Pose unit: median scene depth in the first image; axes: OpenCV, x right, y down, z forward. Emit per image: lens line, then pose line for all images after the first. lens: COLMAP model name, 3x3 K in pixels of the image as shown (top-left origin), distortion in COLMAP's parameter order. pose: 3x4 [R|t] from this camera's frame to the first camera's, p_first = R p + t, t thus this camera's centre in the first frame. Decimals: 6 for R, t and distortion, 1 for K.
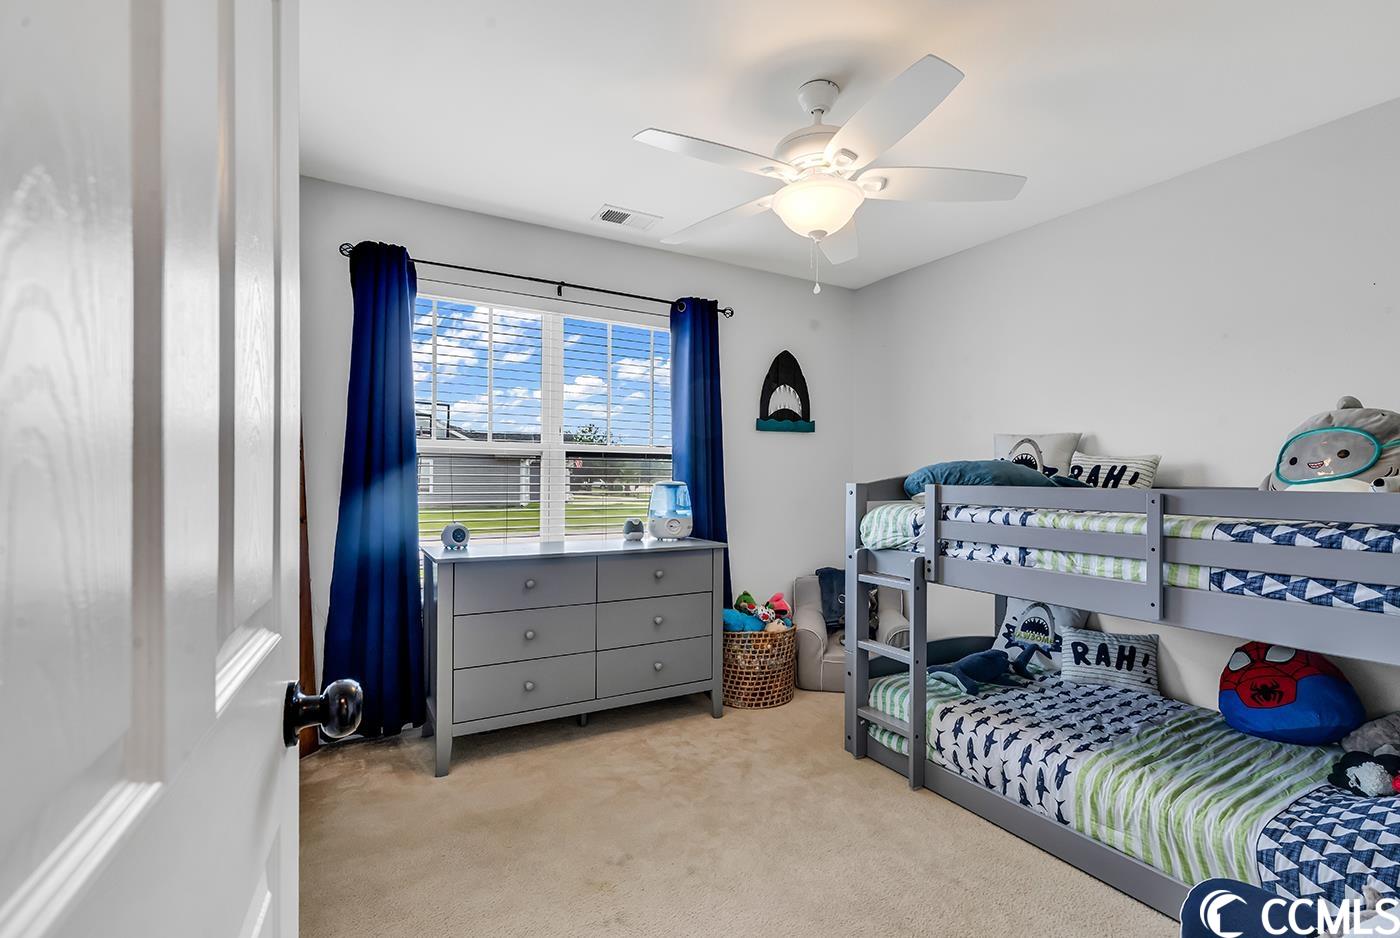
lens RADIAL K [[632.6, 0, 703.4], [0, 632.6, 463.7], [0, 0, 1]] dist [0.001484, 0.000991]
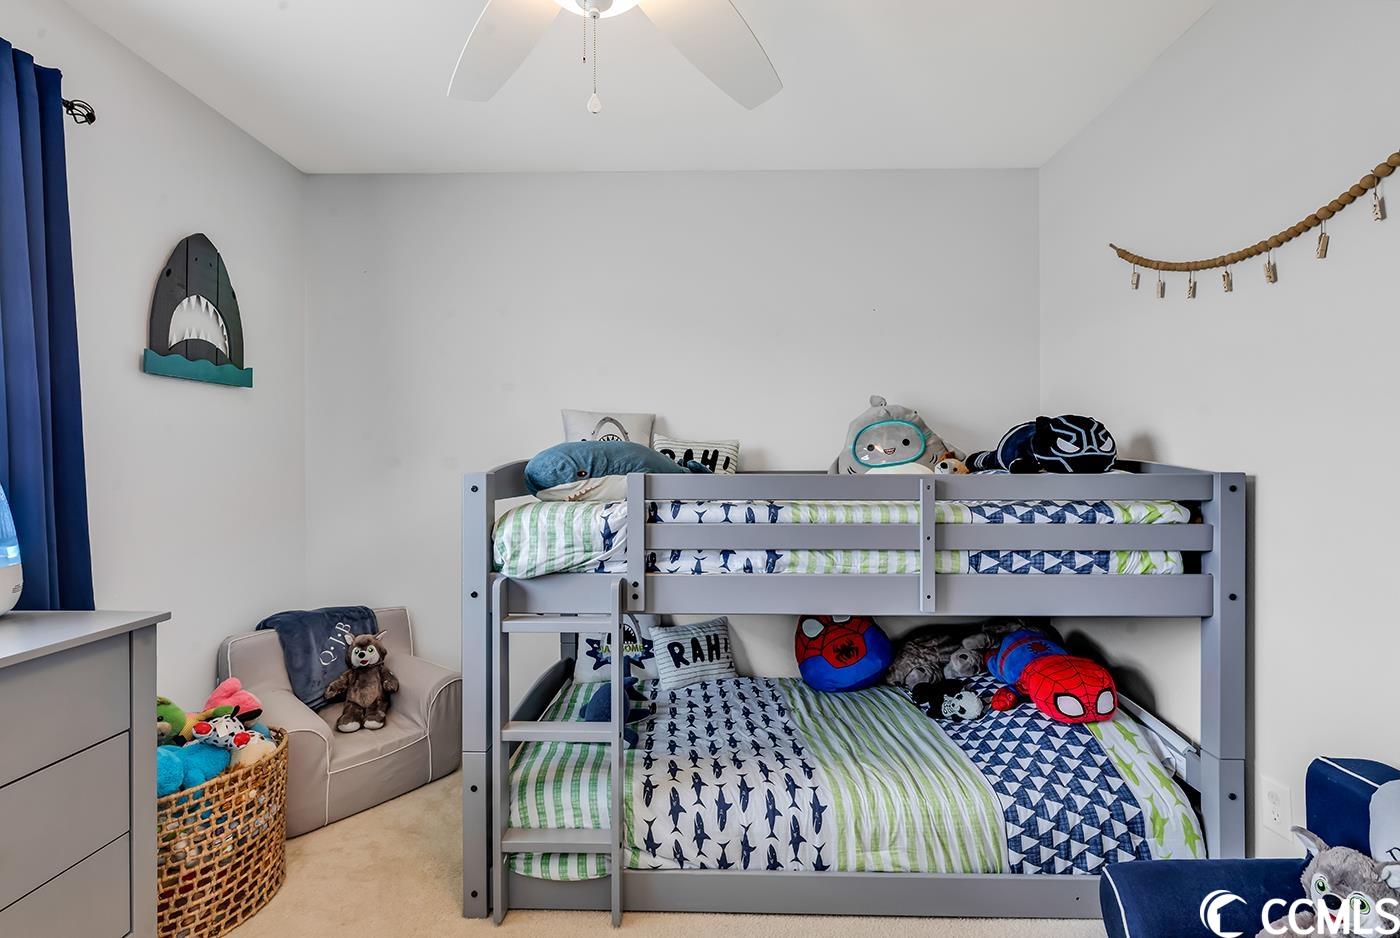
lens RADIAL K [[632.6, 0, 703.4], [0, 632.6, 463.7], [0, 0, 1]] dist [0.001484, 0.000991]
pose [[0.522683, -0.003606, 0.852519, -0.194941], [-0.014938, 0.999799, 0.013388, 0.012682], [-0.852396, -0.019732, 0.522524, 0.584730]]
